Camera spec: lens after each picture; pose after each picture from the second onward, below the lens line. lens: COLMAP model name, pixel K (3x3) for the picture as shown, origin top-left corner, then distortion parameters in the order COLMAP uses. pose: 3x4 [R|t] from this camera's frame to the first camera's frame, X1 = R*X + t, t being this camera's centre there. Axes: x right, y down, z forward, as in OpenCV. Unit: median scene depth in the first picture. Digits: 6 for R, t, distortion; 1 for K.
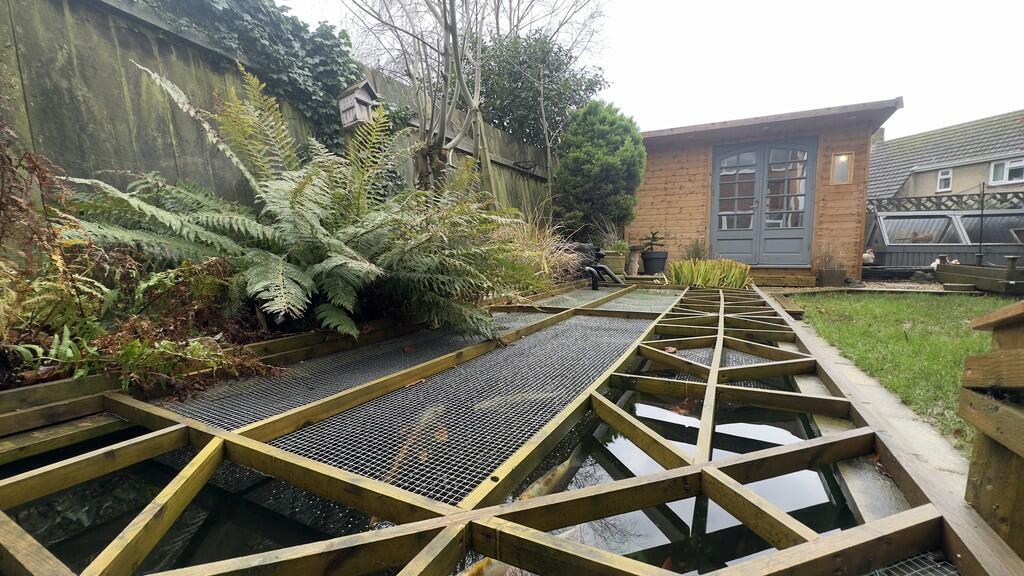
lens RADIAL K [[412.7, 0, 508.8], [0, 412.7, 288.1], [0, 0, 1]] dist [-0.002558, 0.001560]
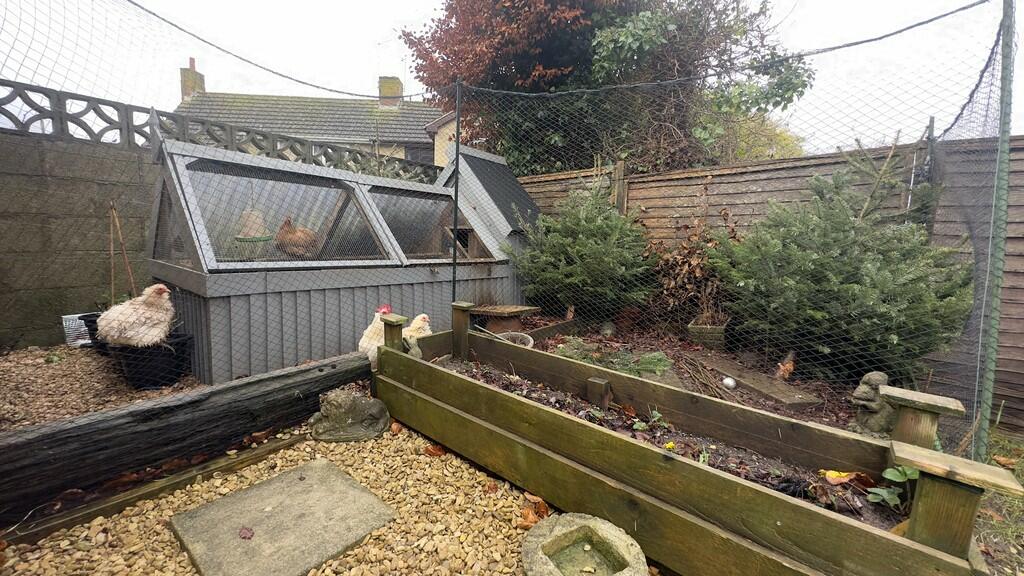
lens RADIAL K [[412.7, 0, 513.8], [0, 412.7, 287.5], [0, 0, 1]] dist [-0.002558, 0.001560]
pose [[0.225722, -0.113551, 0.967551, 0.769890], [0.047772, 0.993279, 0.105425, -0.118955], [-0.973020, 0.022425, 0.229630, 0.819713]]
